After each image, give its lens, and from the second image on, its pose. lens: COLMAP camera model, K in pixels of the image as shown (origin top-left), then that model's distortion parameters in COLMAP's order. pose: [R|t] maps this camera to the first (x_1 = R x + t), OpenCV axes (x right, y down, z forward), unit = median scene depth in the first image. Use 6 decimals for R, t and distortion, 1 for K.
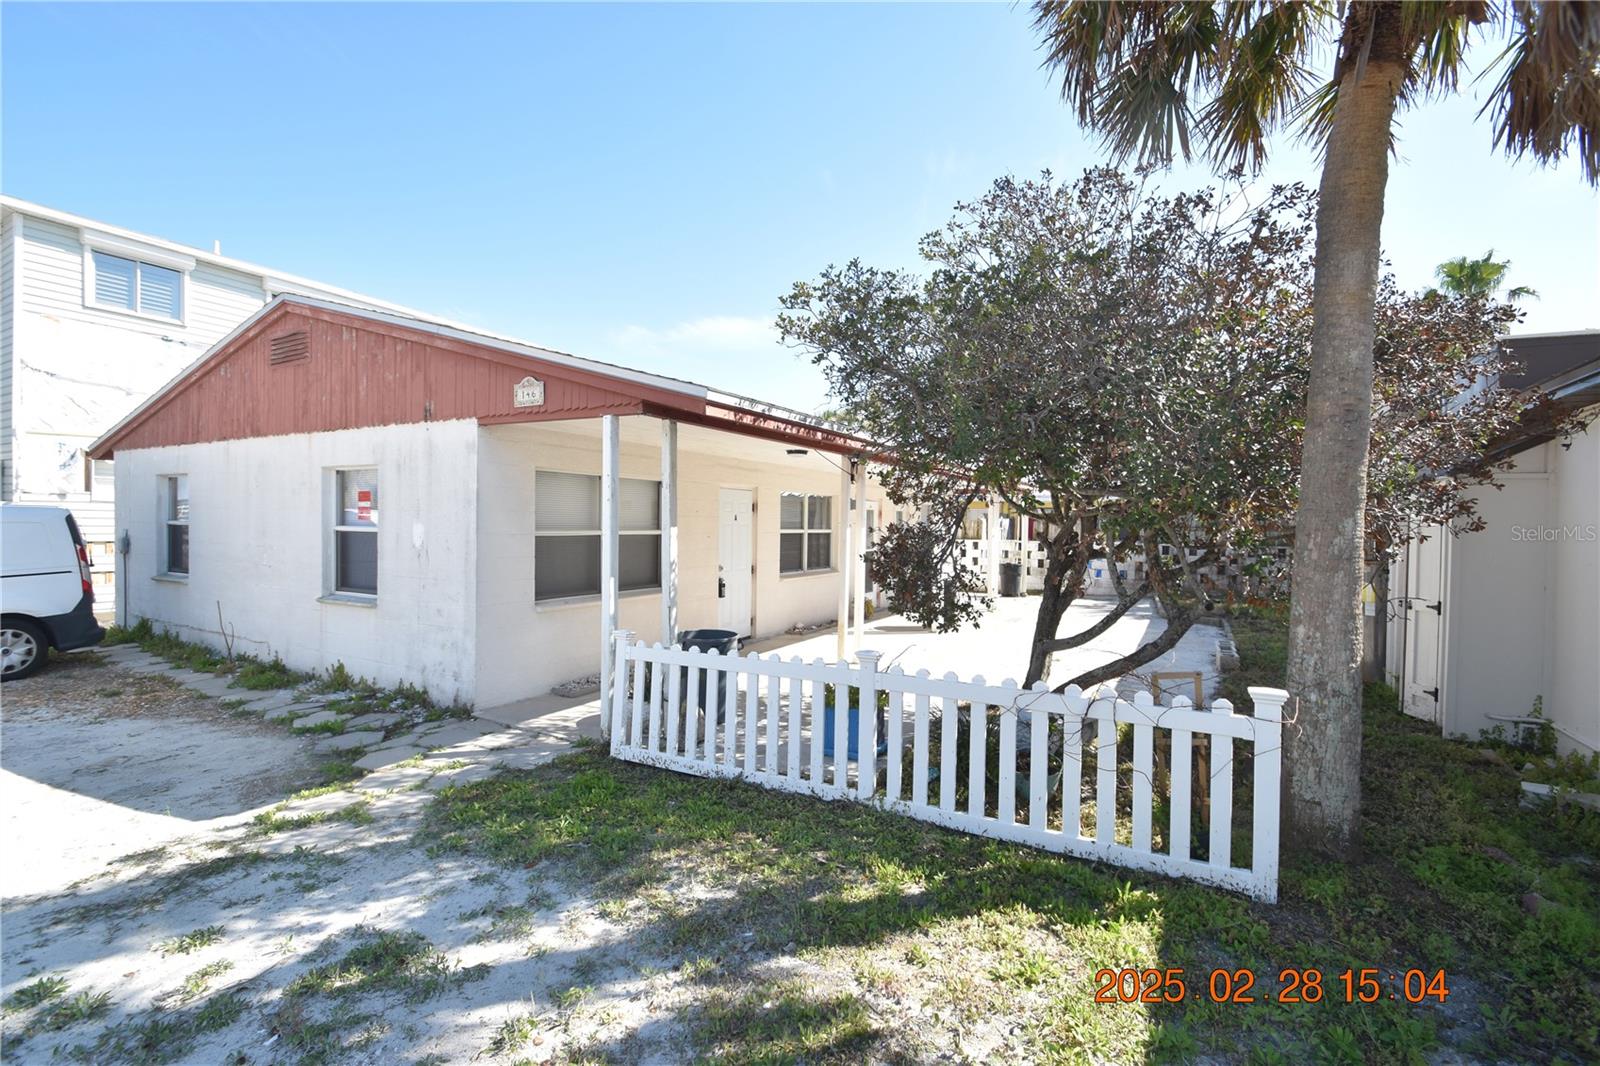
lens RADIAL K [[701.3, 0, 805.2], [0, 701.3, 535.4], [0, 0, 1]] dist [0.010654, -0.012469]
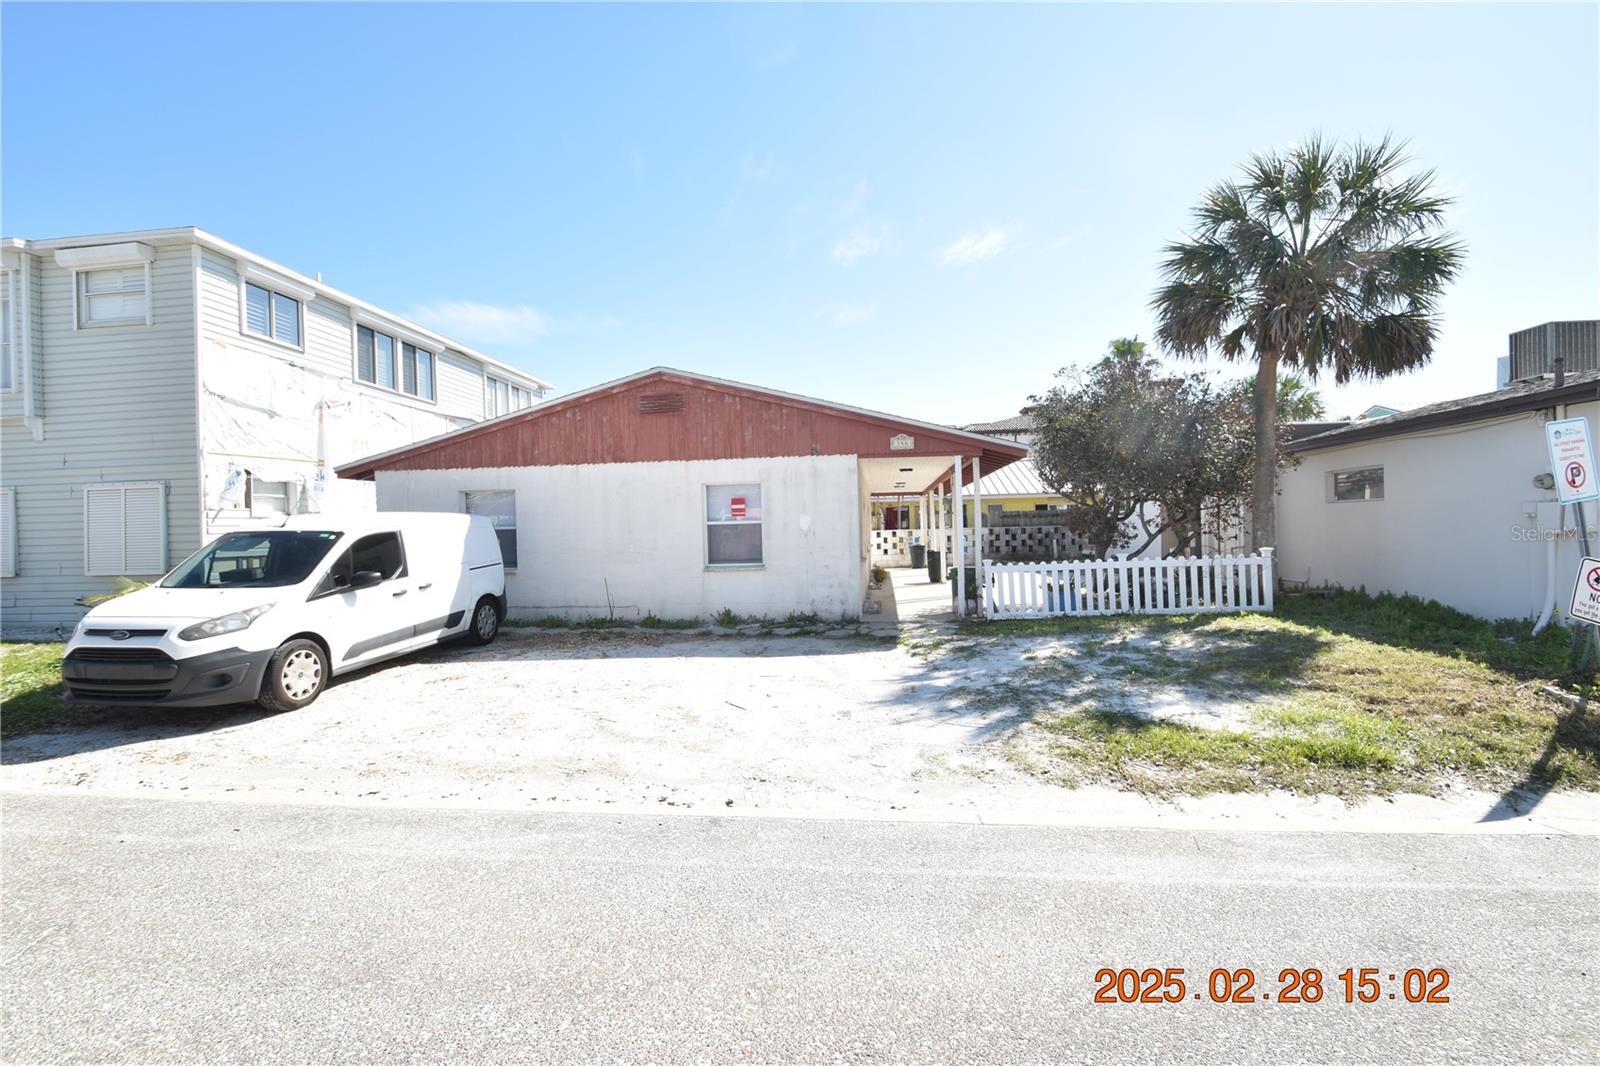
lens RADIAL K [[701.3, 0, 796.7], [0, 701.3, 529.7], [0, 0, 1]] dist [0.010654, -0.012469]
pose [[0.919649, -0.042367, 0.390449, -1.078040], [0.046858, 0.998900, -0.001980, 0.016315], [-0.389936, 0.020117, 0.920622, -0.476368]]
